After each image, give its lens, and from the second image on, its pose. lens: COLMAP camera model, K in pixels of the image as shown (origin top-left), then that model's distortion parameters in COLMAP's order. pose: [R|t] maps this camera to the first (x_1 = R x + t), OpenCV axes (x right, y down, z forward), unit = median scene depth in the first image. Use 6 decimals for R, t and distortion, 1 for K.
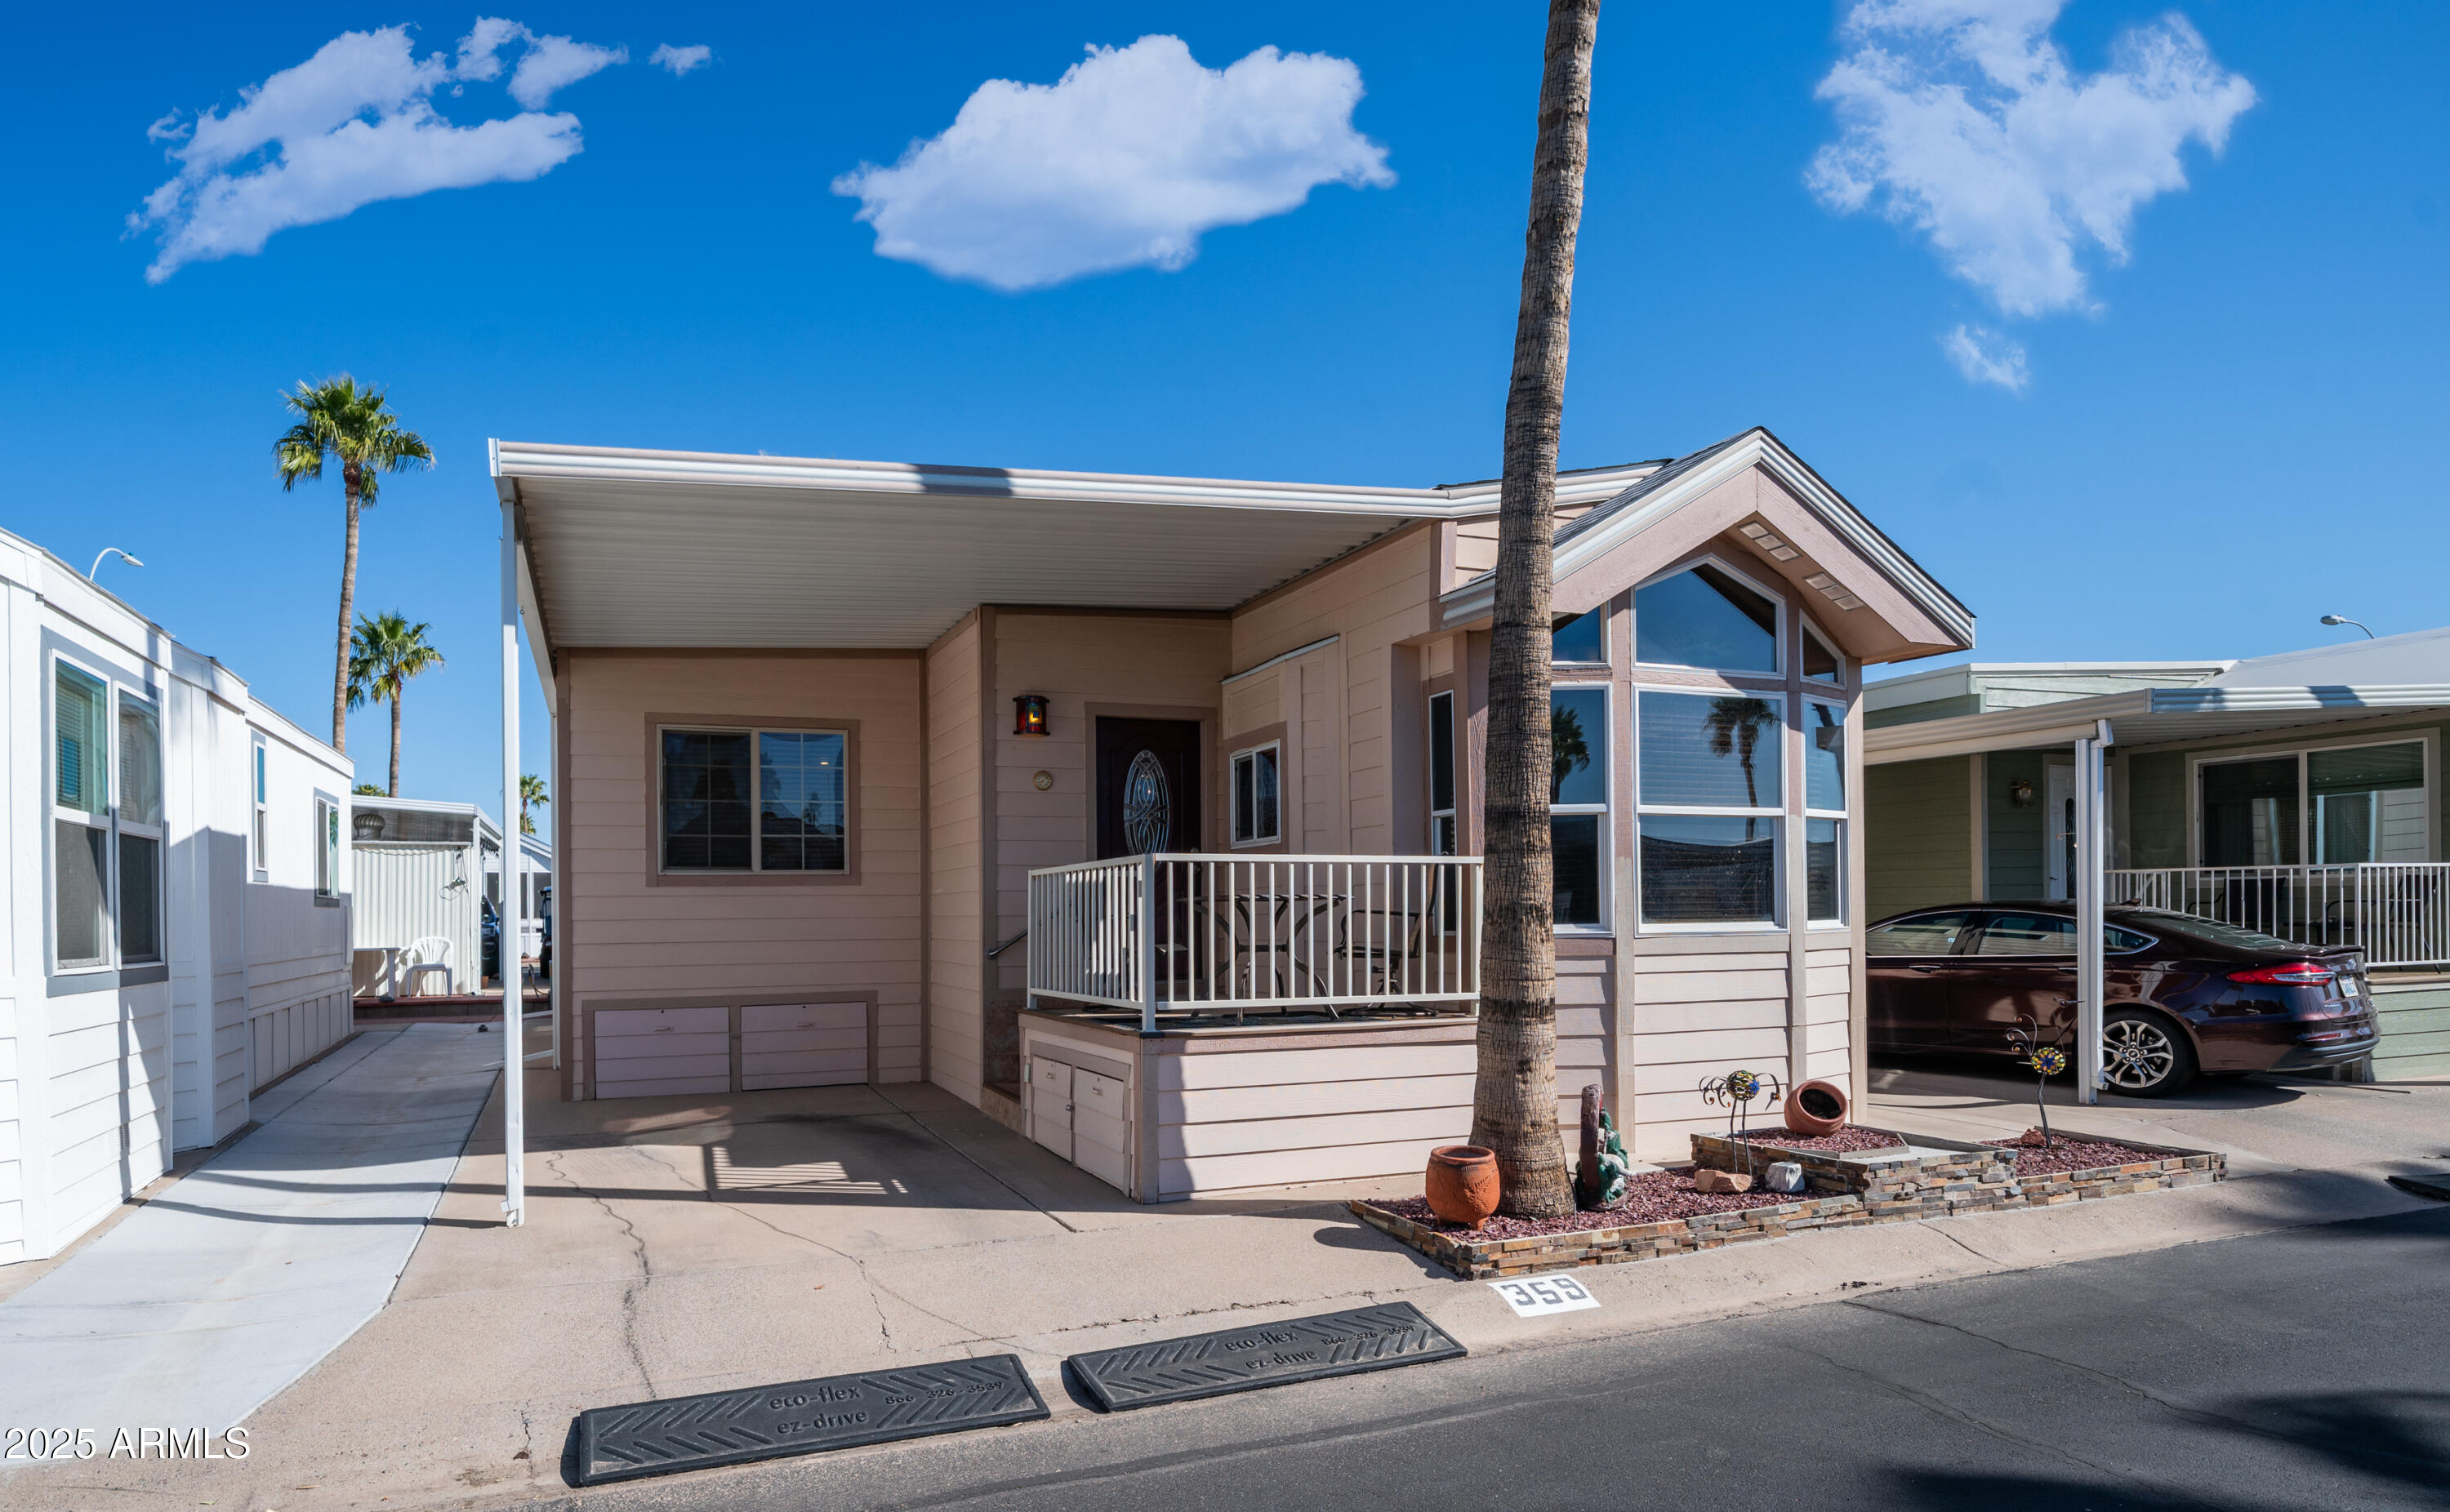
lens RADIAL K [[1295.4, 0, 1146.0], [0, 1295.4, 914.5], [0, 0, 1]] dist [0.000814, -0.000653]
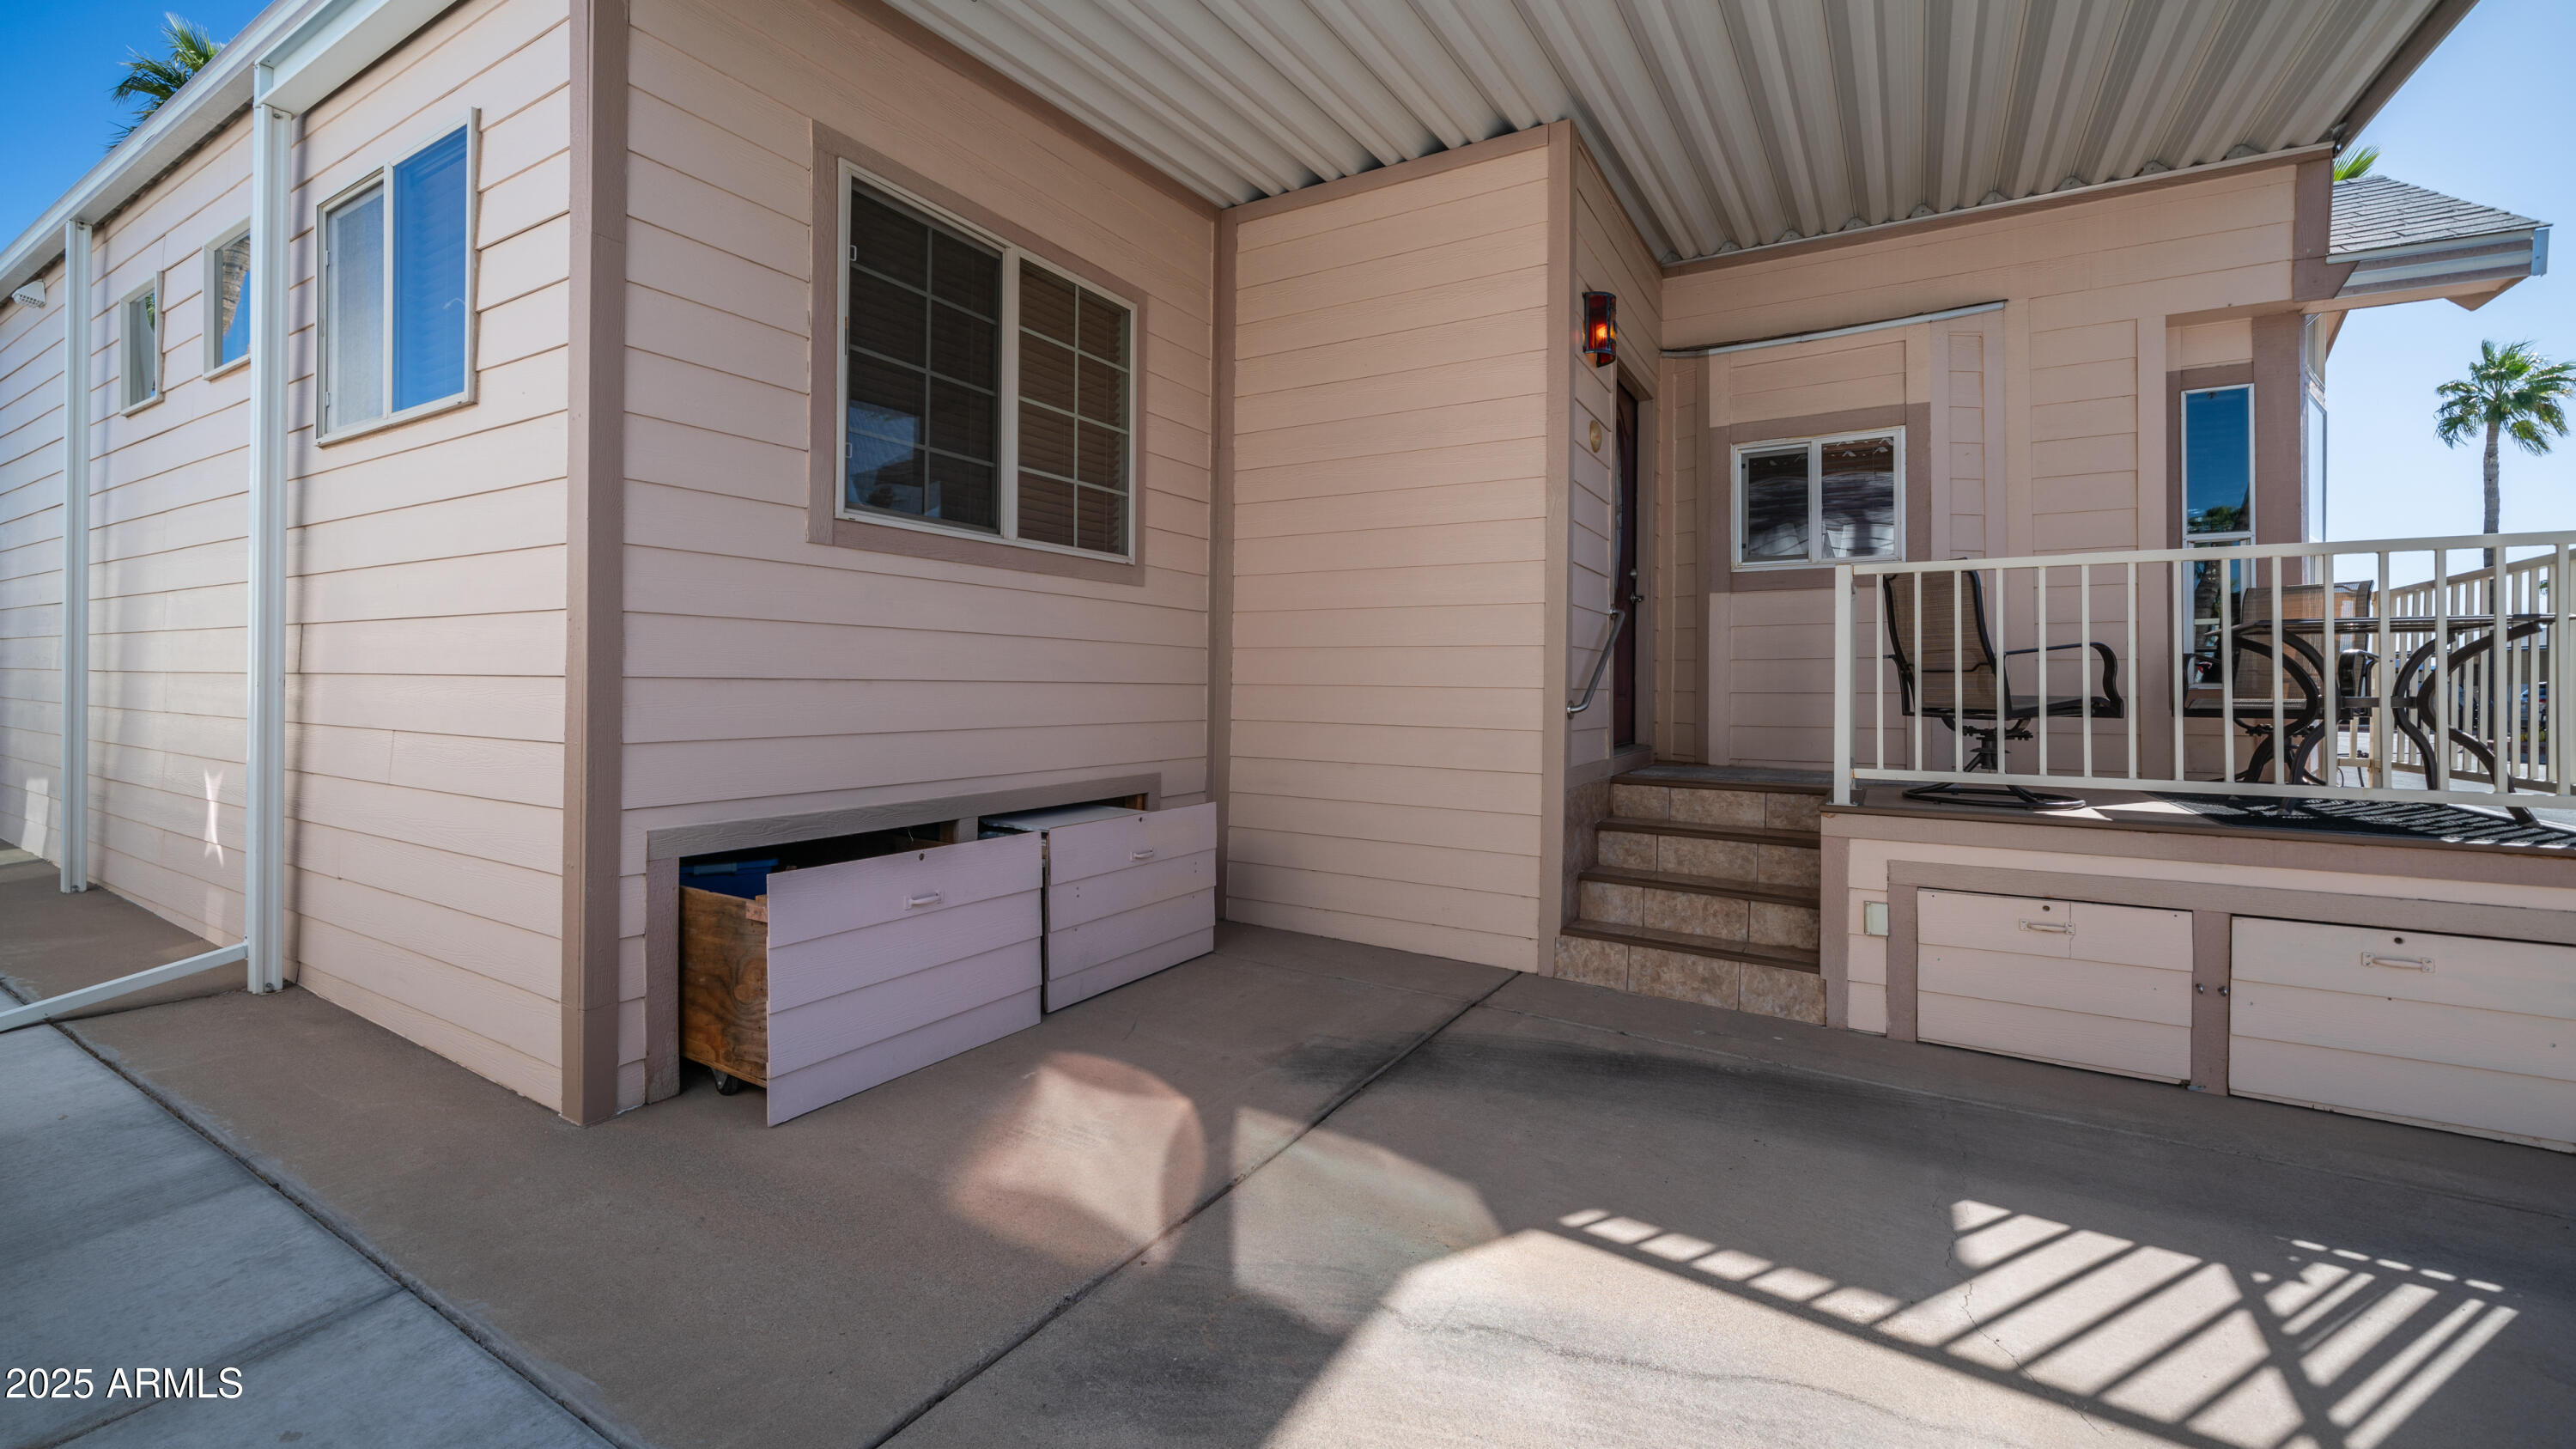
lens RADIAL K [[1013.9, 0, 1232.0], [0, 1013.9, 680.5], [0, 0, 1]] dist [0.002509, 0.000271]
pose [[0.809023, 0.021601, 0.587380, -0.627237], [-0.020783, 0.999751, -0.008141, 0.029366], [-0.587409, -0.005621, 0.809270, 0.871407]]
